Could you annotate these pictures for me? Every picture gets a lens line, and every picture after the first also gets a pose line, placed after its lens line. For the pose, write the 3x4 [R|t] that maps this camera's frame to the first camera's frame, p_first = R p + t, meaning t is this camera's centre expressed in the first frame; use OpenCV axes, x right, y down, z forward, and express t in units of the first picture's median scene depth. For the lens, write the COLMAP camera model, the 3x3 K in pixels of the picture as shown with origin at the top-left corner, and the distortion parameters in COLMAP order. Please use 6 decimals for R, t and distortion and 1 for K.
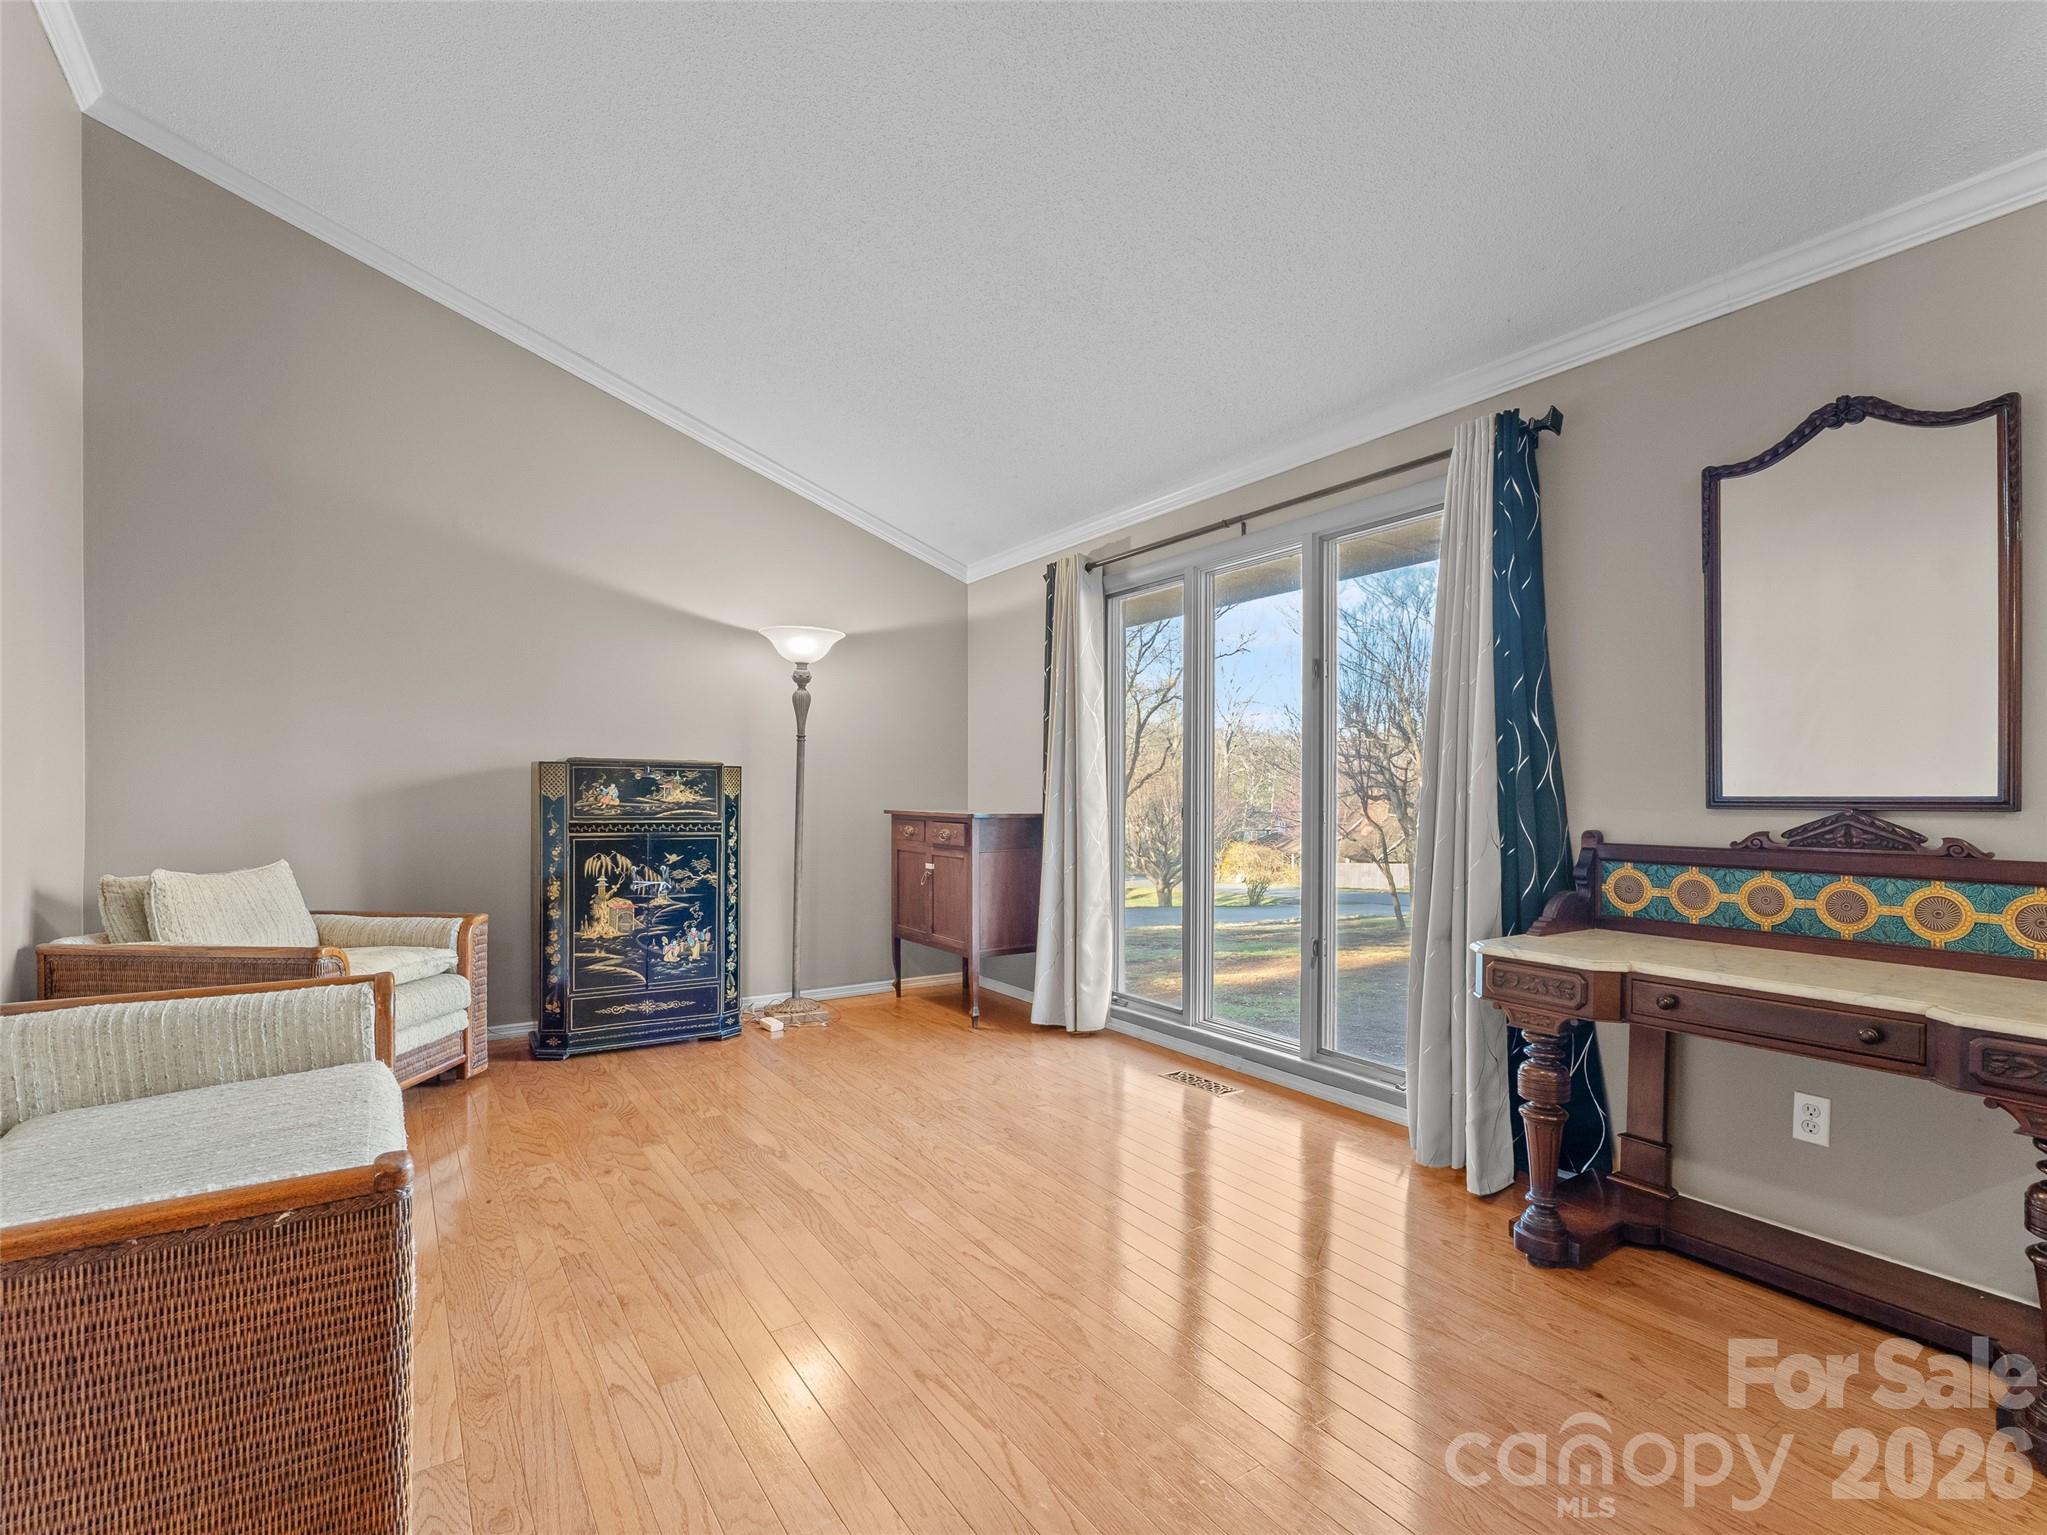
lens RADIAL K [[951.0, 0, 1026.9], [0, 951.0, 806.5], [0, 0, 1]] dist [-0.000155, -0.000056]
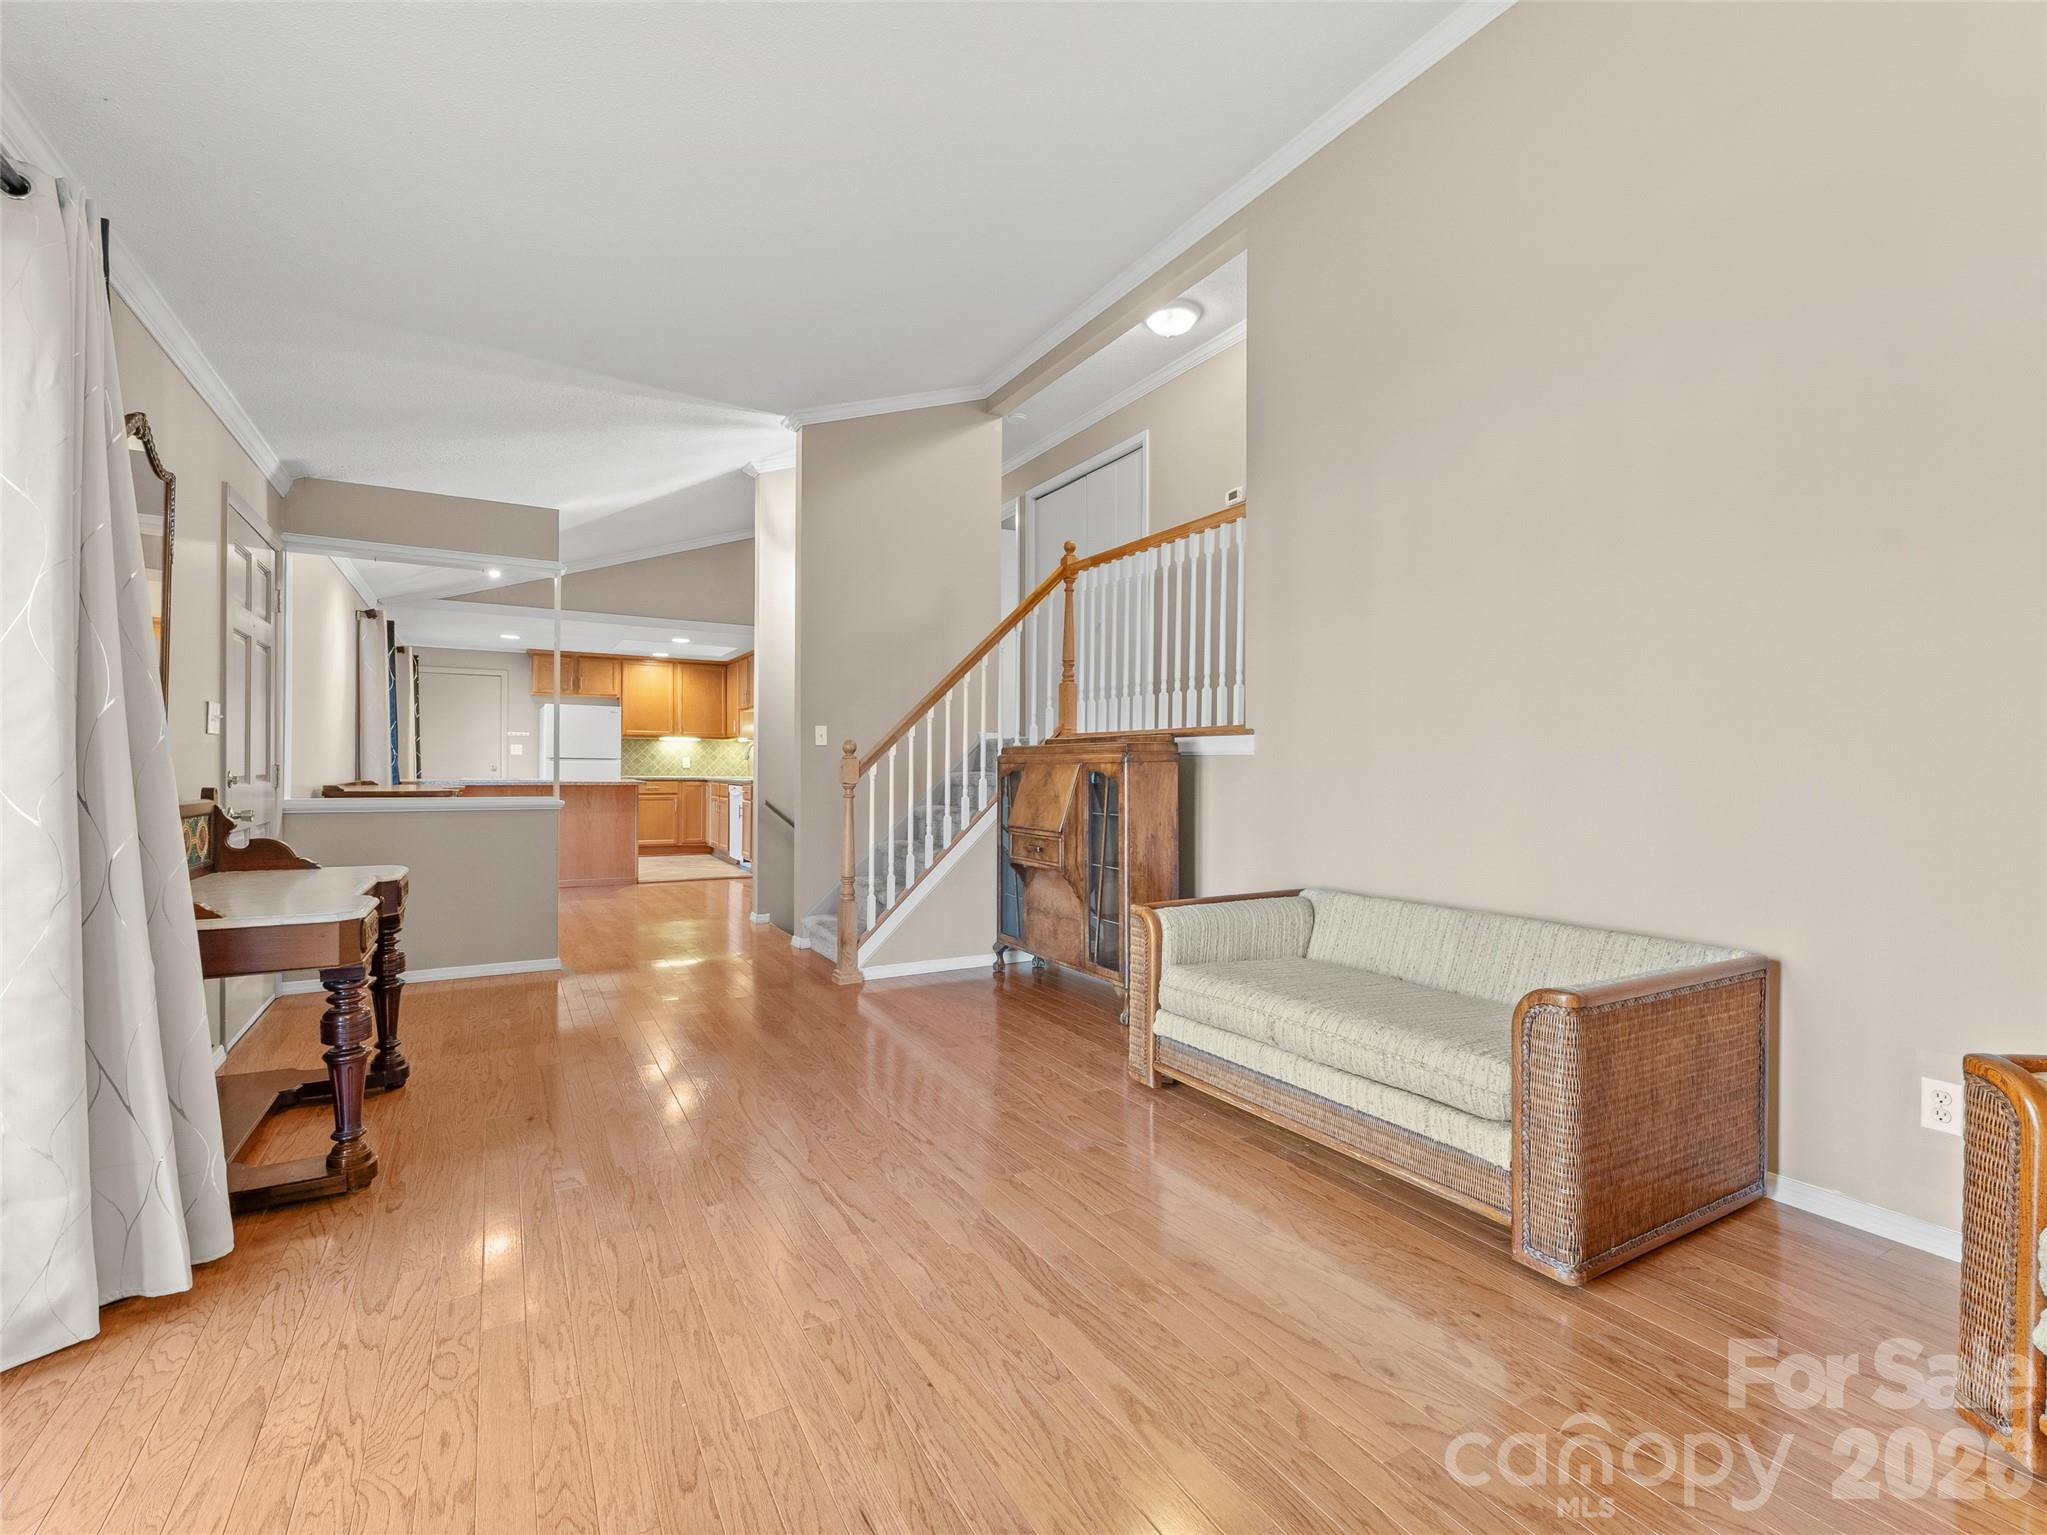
lens RADIAL K [[939.6, 0, 1023.5], [0, 939.6, 767.5], [0, 0, 1]] dist [-0.001639, -0.000602]
pose [[-0.996402, -0.009520, 0.084212, -0.174457], [-0.008423, 0.999875, 0.013368, -0.013424], [-0.084329, 0.012611, -0.996358, 1.134162]]
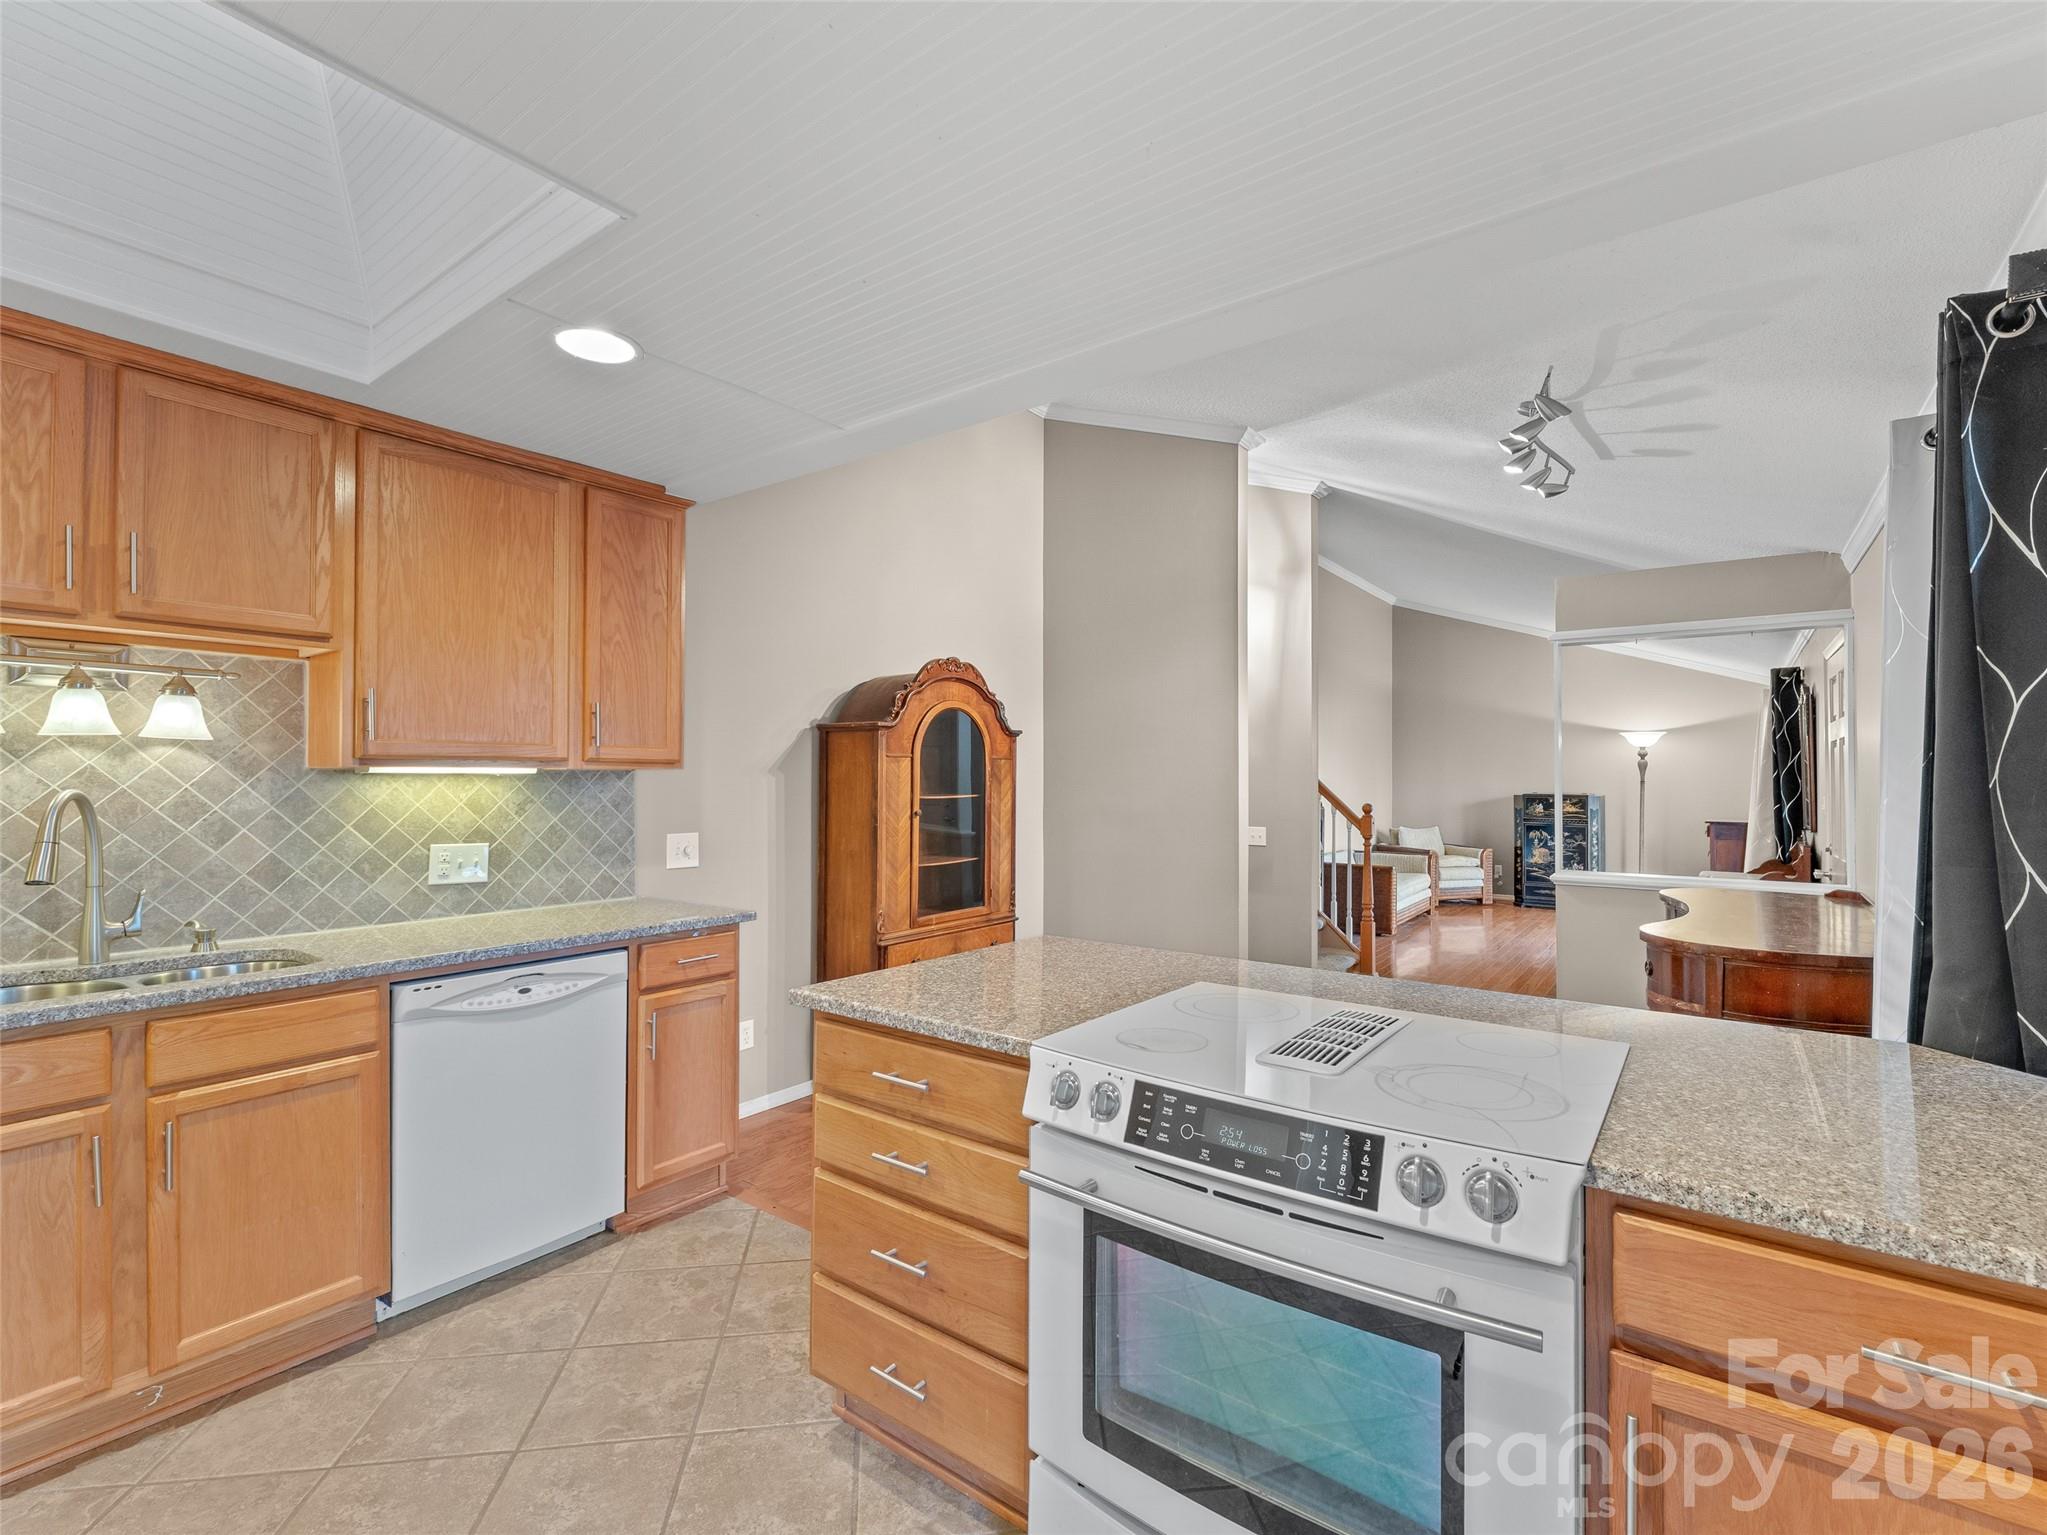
lens RADIAL K [[925.3, 0, 1026.7], [0, 925.3, 775.8], [0, 0, 1]] dist [-0.000653, -0.000348]
pose [[0.325947, -0.005640, -0.945371, 1.488700], [-0.013818, 0.999847, -0.010729, -0.053640], [0.945287, 0.016560, 0.325819, -1.142889]]
